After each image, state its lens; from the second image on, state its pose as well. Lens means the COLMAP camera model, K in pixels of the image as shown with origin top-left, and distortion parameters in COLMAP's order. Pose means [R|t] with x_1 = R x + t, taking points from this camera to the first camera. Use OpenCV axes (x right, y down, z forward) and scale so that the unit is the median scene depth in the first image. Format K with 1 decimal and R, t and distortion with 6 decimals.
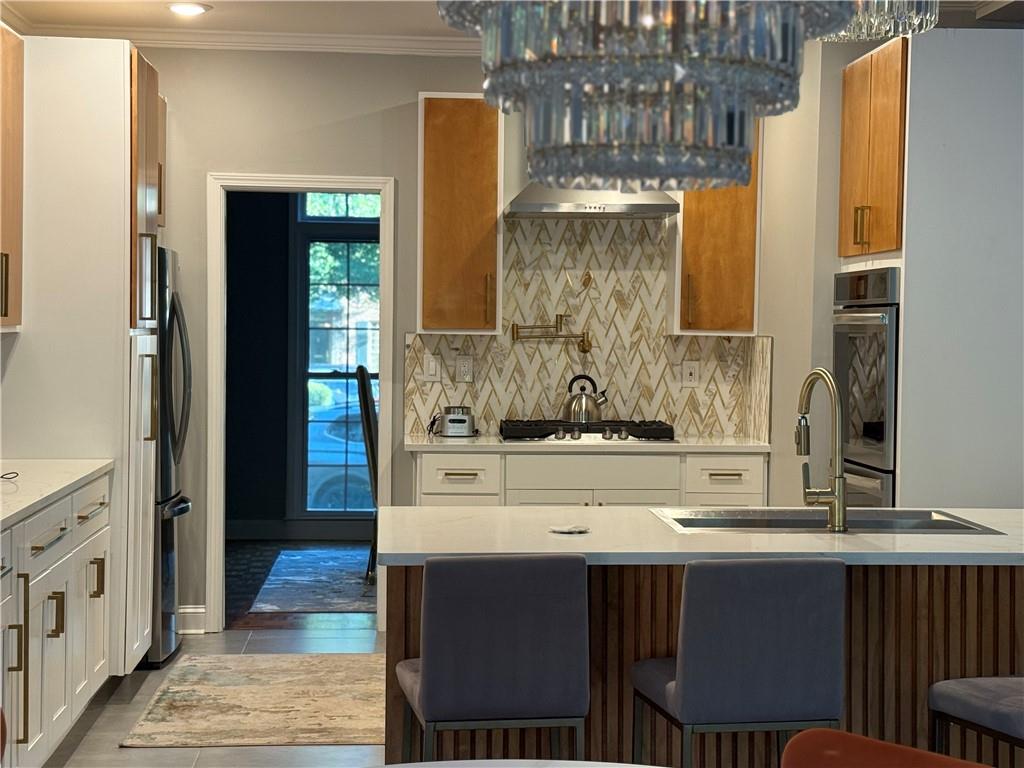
lens RADIAL K [[1791.2, 0, 512.0], [0, 1791.2, 384.0], [0, 0, 1]] dist [0.141397, -0.014385]
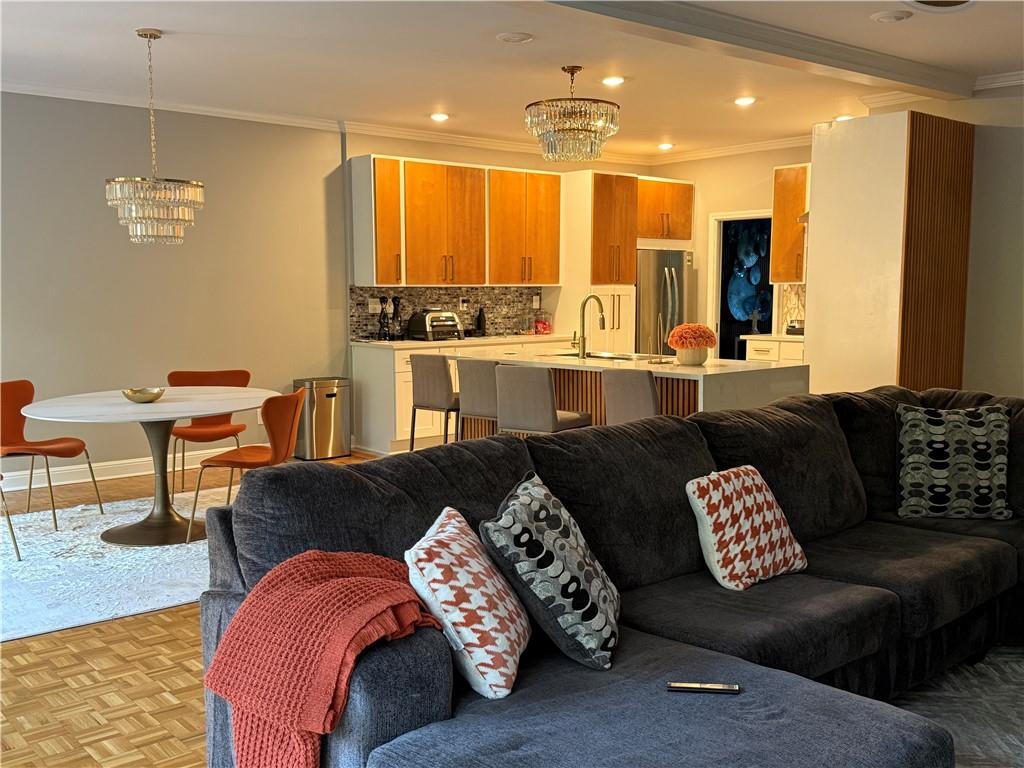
lens RADIAL K [[1006.4, 0, 508.2], [0, 1006.4, 388.1], [0, 0, 1]] dist [0.189697, -0.400442]
pose [[0.576579, 0.069172, -0.814108, 0.722654], [-0.018939, 0.997274, 0.071322, 0.013412], [0.816822, -0.025705, 0.576317, 0.058832]]
